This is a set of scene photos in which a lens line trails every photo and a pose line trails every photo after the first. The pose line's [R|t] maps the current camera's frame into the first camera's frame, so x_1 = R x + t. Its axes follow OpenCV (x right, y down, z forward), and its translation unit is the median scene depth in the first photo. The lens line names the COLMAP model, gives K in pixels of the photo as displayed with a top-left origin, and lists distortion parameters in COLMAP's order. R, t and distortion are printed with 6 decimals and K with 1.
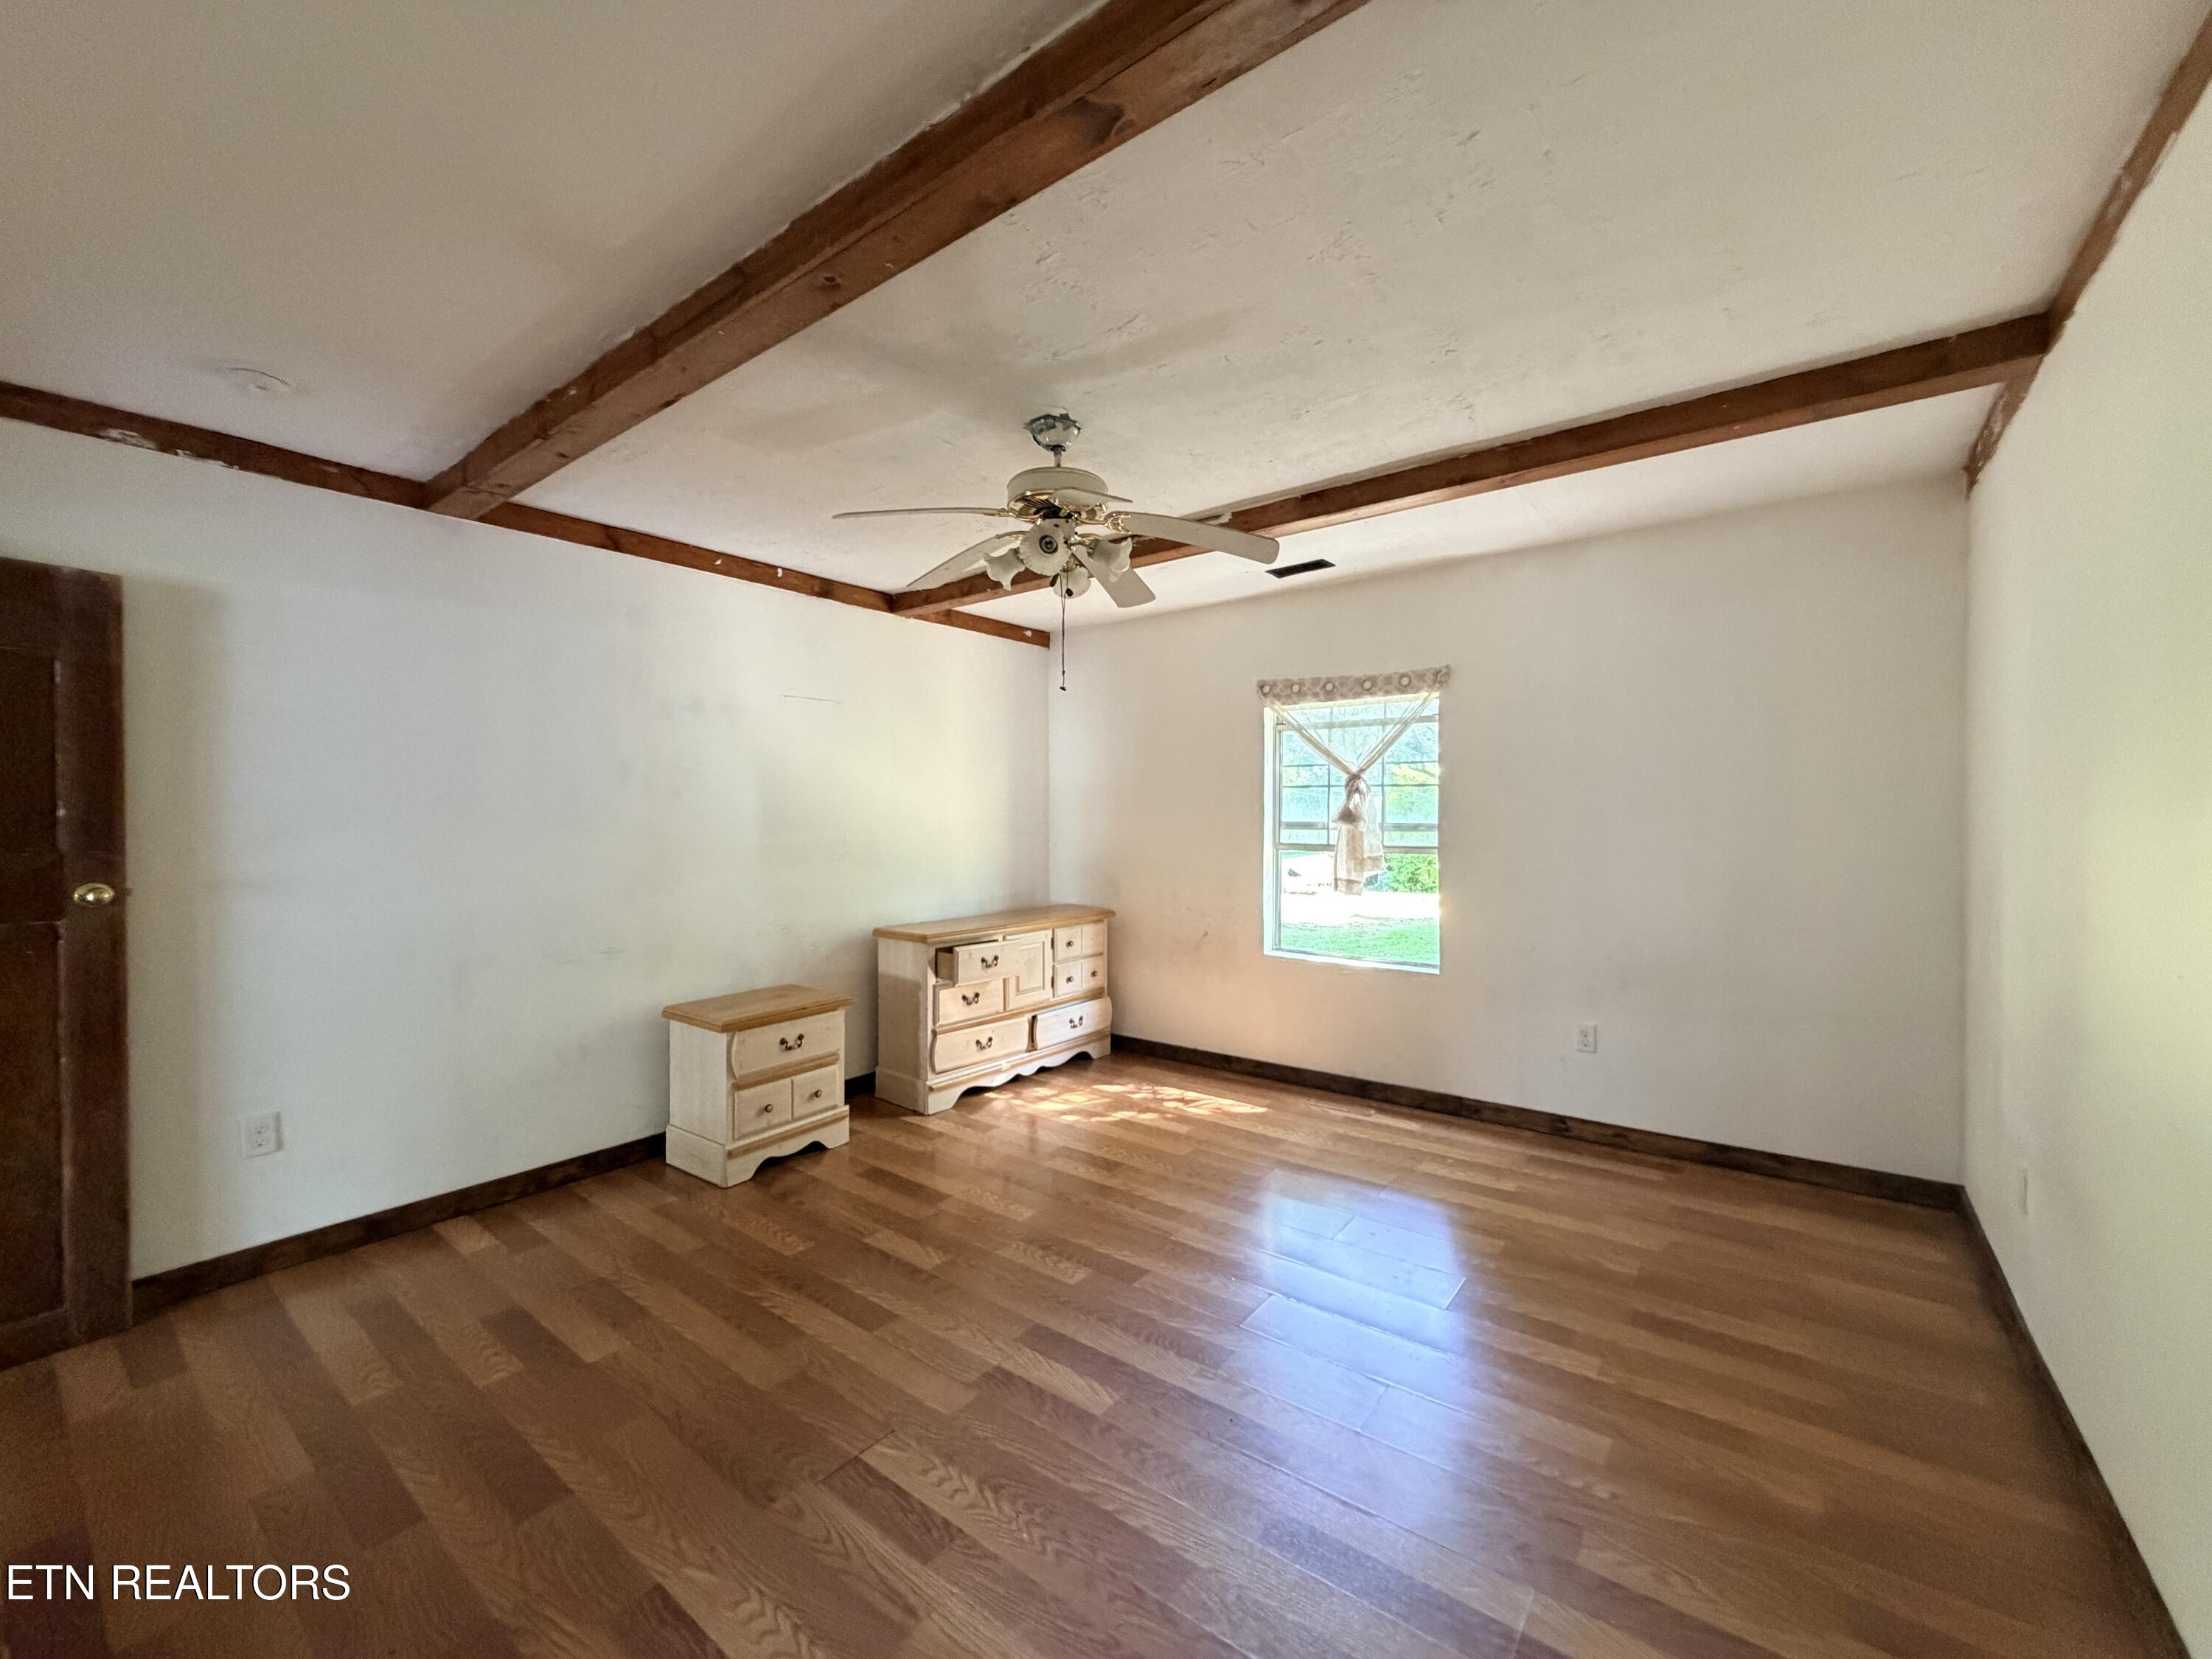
lens RADIAL K [[886.8, 0, 1099.2], [0, 886.8, 826.3], [0, 0, 1]] dist [0.001581, 0.000097]
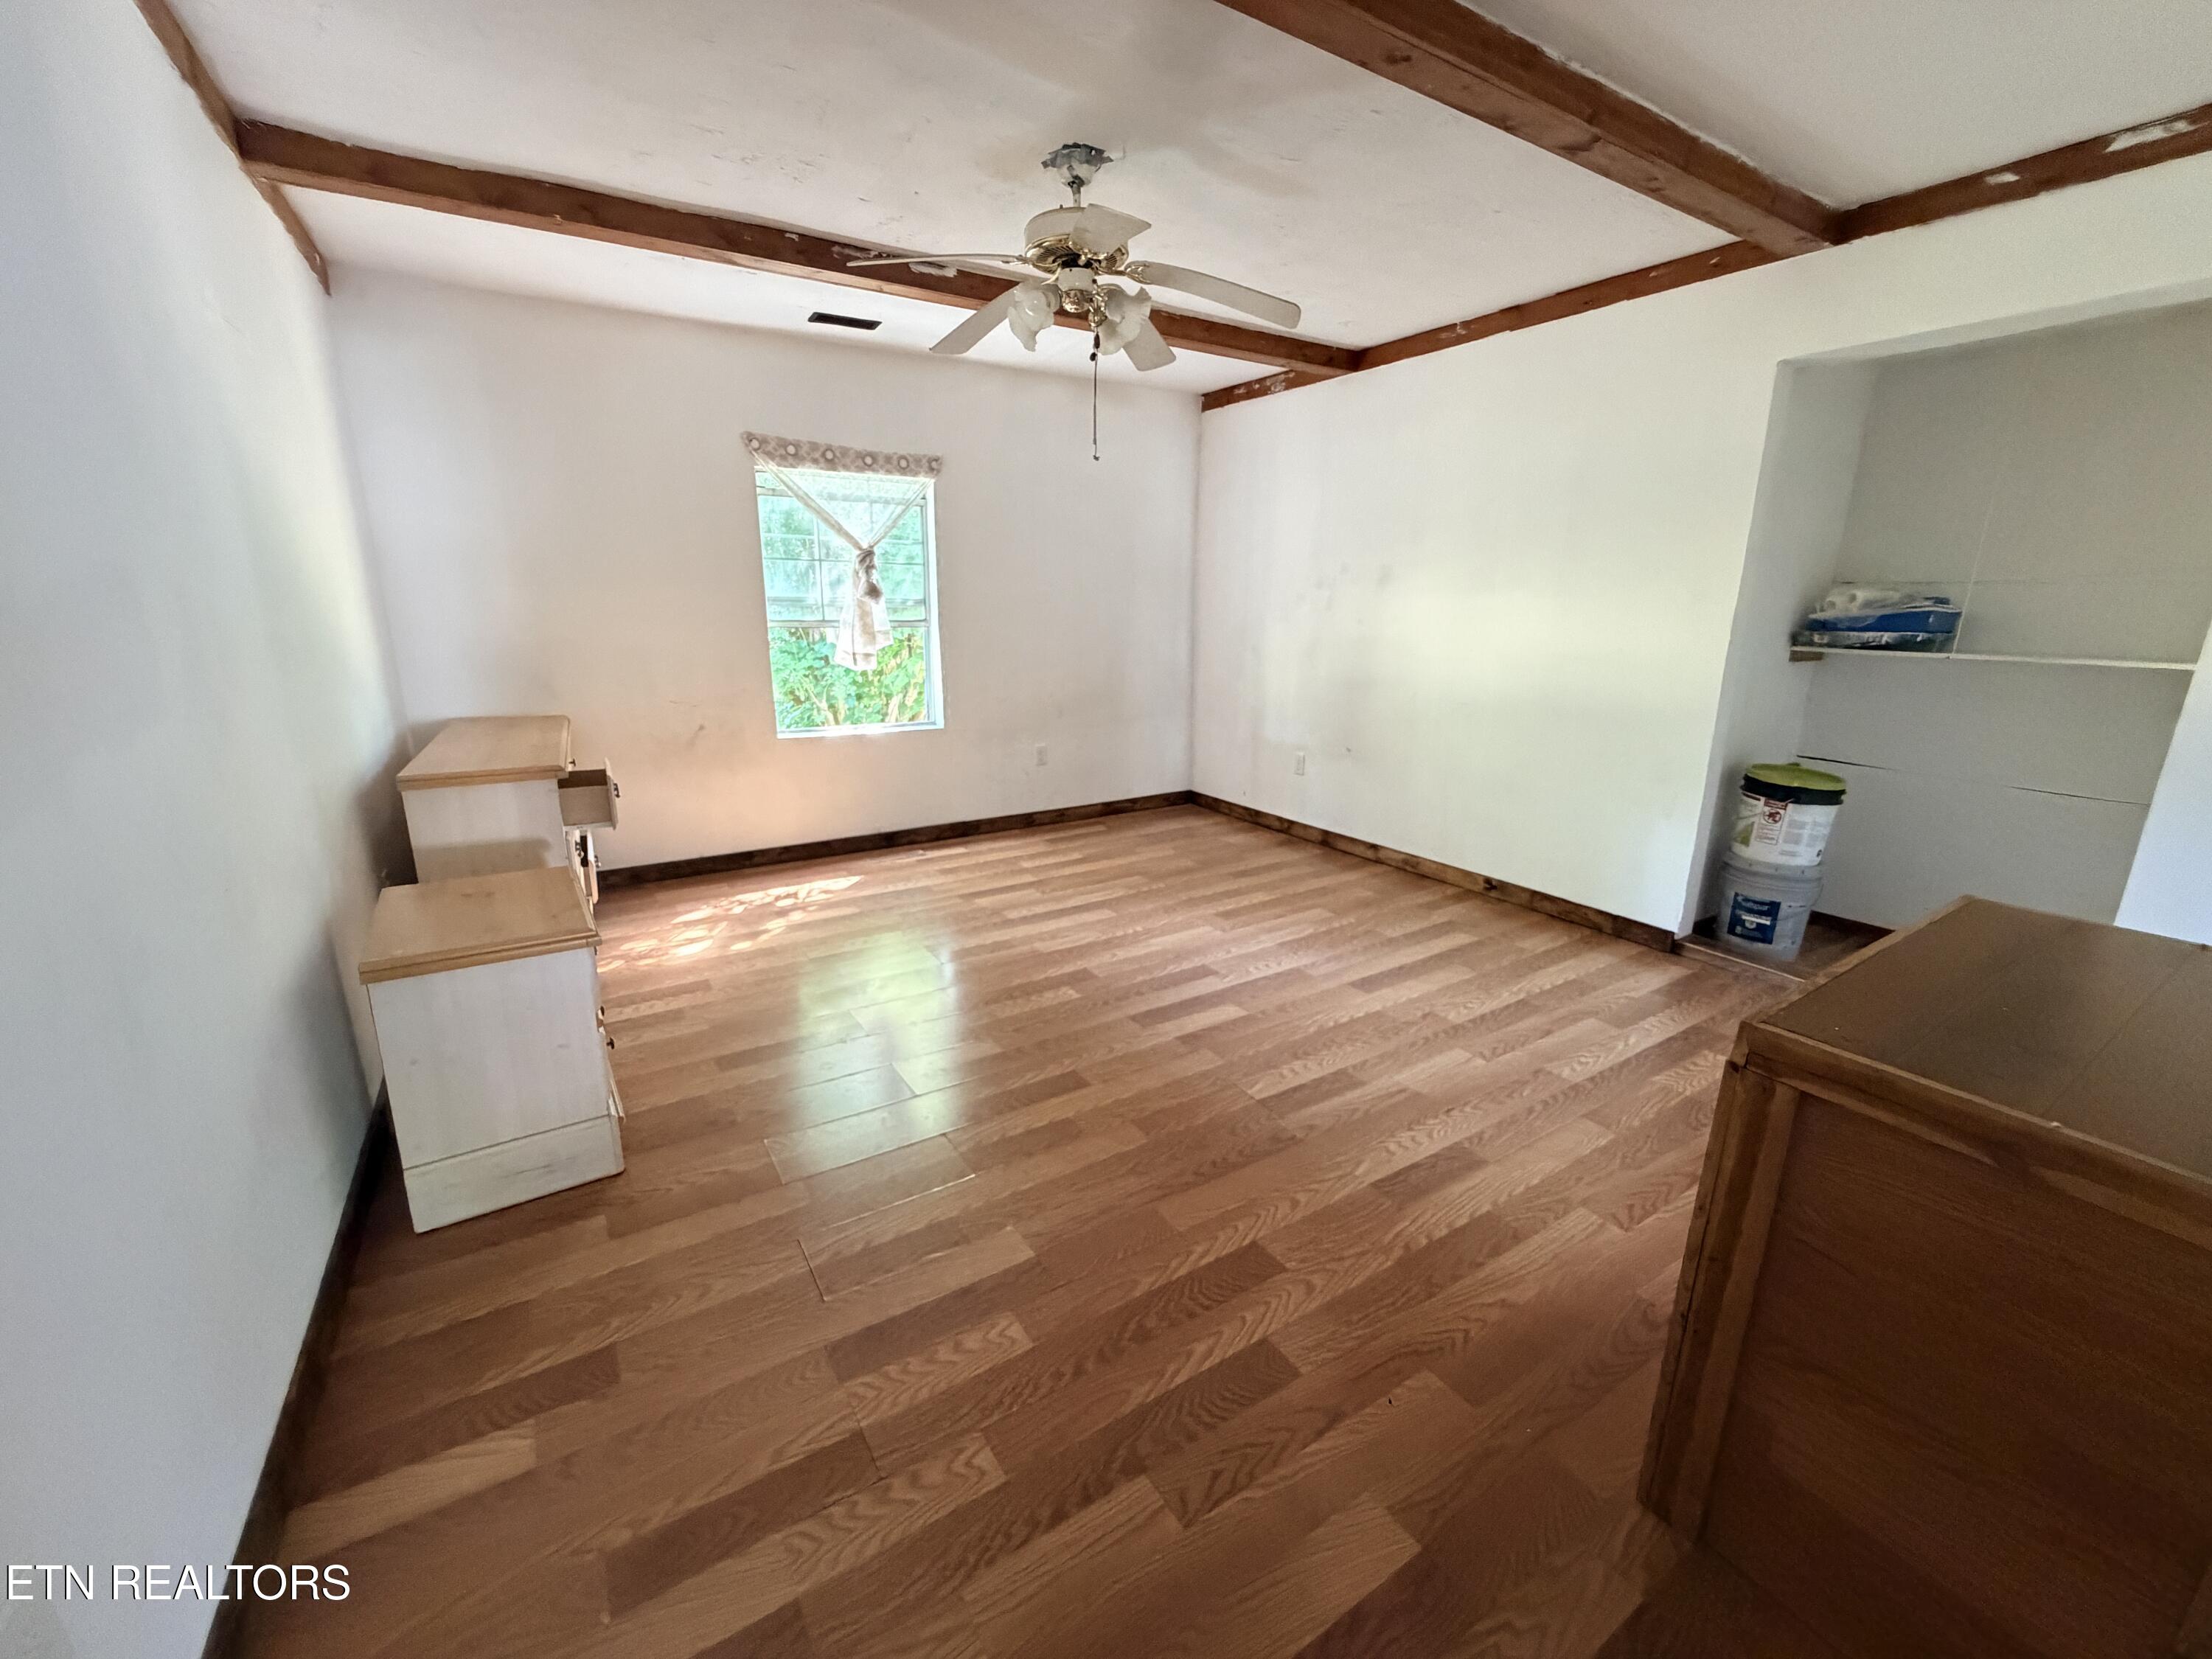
lens RADIAL K [[886.8, 0, 1103.3], [0, 886.8, 825.1], [0, 0, 1]] dist [0.001581, 0.000097]
pose [[0.345329, -0.225888, 0.910891, -0.659273], [0.005263, 0.971052, 0.238811, 0.008016], [-0.938467, -0.077674, 0.336521, 0.374314]]
